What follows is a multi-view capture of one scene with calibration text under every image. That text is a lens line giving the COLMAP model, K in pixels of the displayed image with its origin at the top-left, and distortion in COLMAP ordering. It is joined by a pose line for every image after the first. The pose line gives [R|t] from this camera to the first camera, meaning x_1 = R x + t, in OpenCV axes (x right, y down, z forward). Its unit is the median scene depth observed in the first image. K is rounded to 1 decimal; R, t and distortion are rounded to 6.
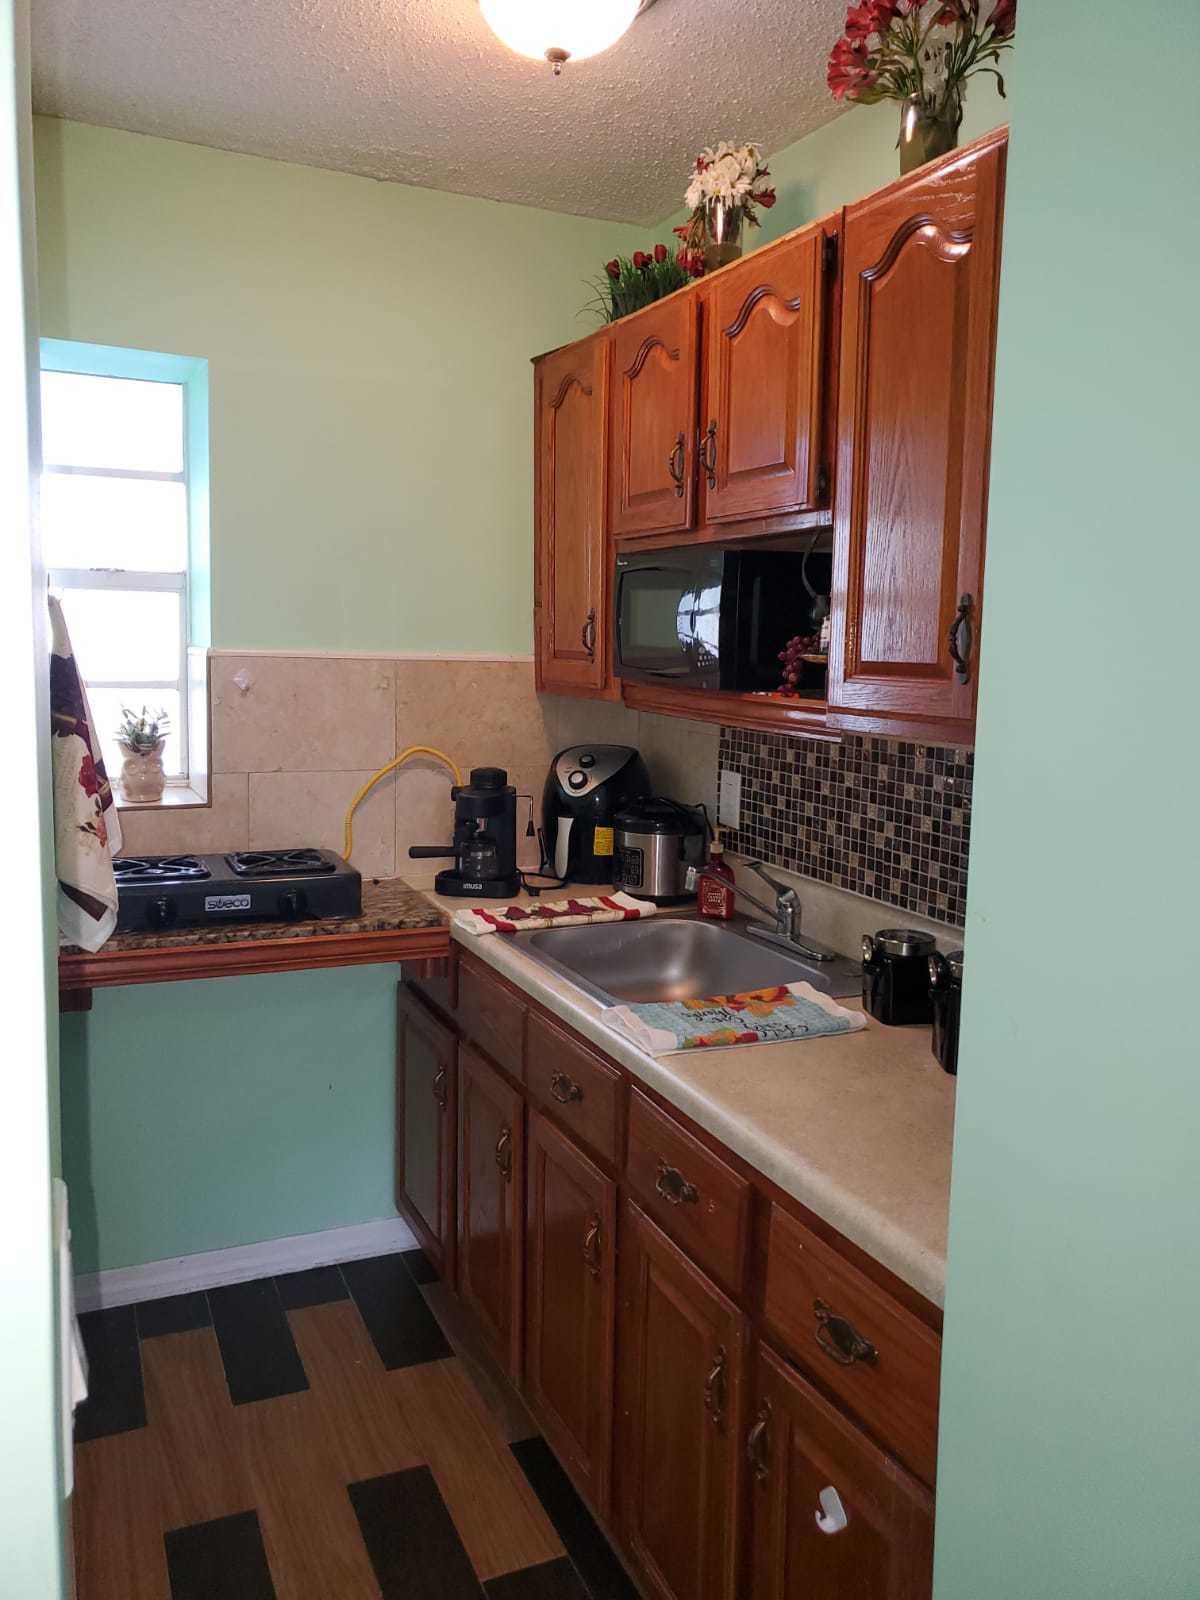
lens RADIAL K [[1280.2, 0, 599.9], [0, 1280.2, 797.0], [0, 0, 1]] dist [0.065096, -0.047378]
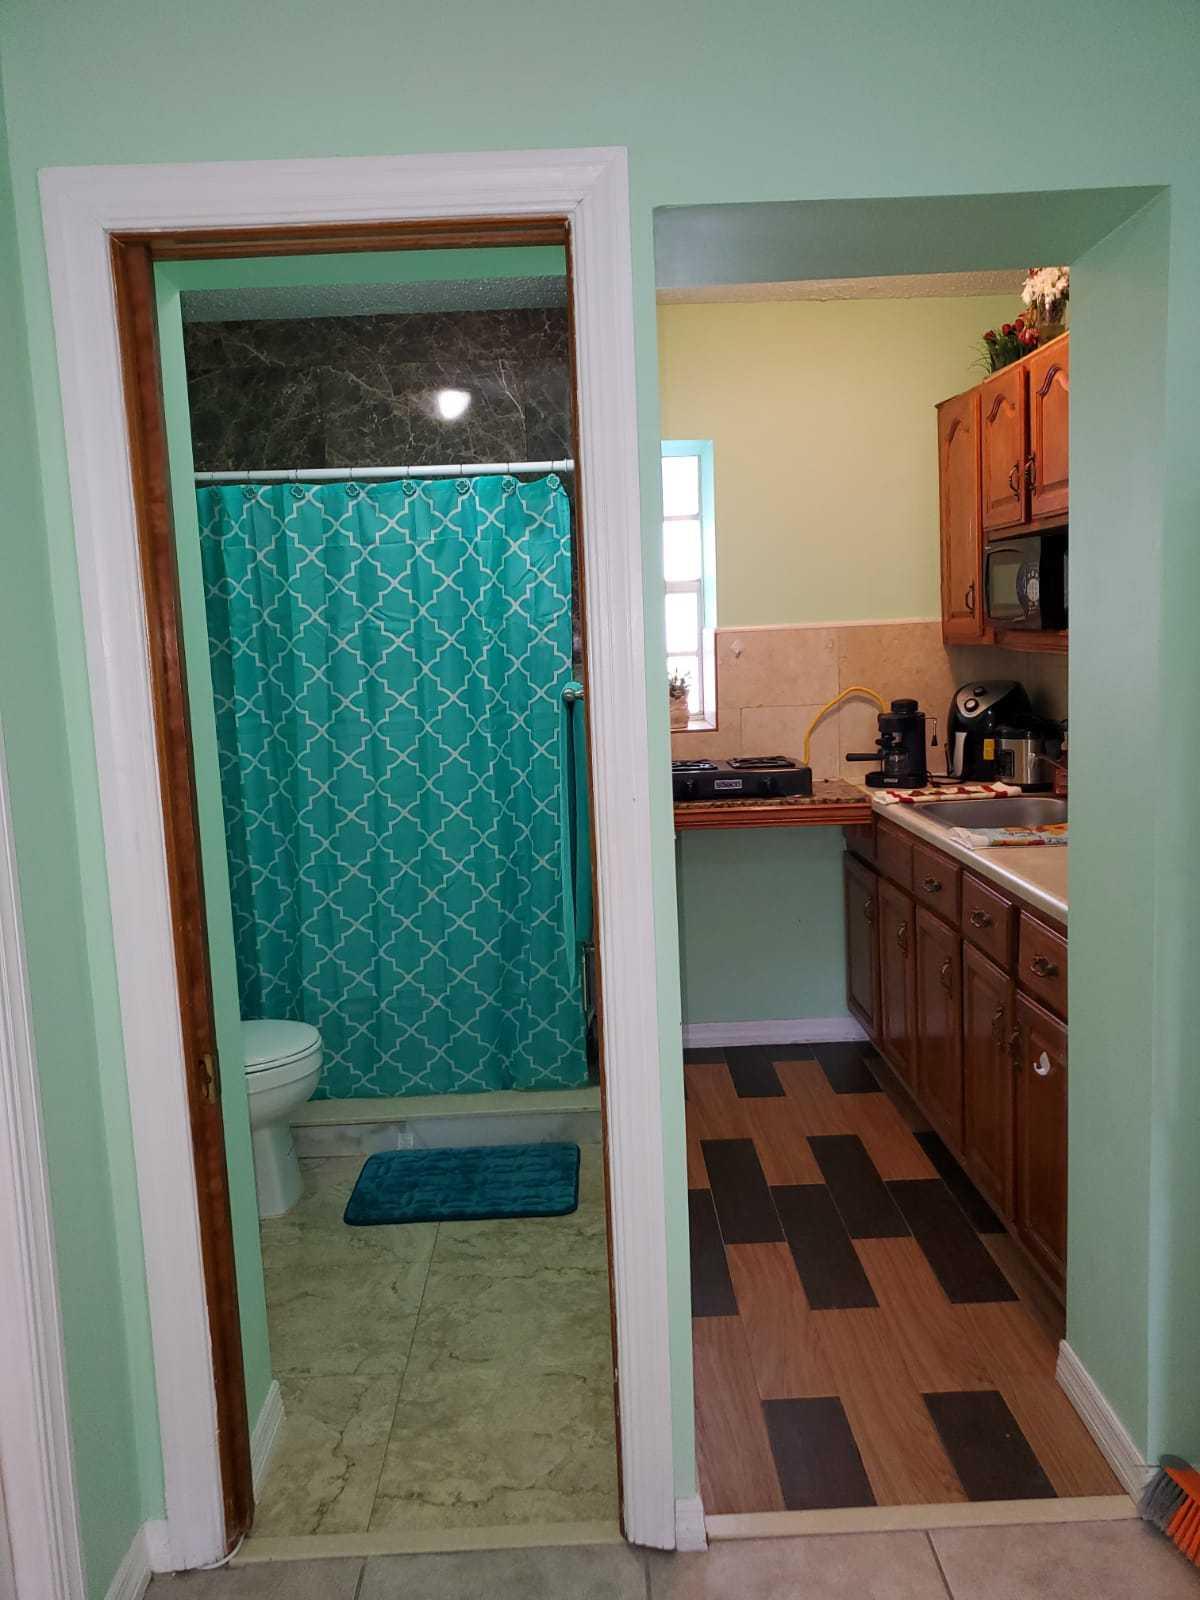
lens RADIAL K [[1280.2, 0, 596.4], [0, 1280.2, 798.6], [0, 0, 1]] dist [0.065096, -0.047378]
pose [[0.923066, -0.011818, -0.384461, 0.153184], [0.016696, 0.999817, 0.009353, 0.072548], [0.384280, -0.015053, 0.923094, -0.475838]]
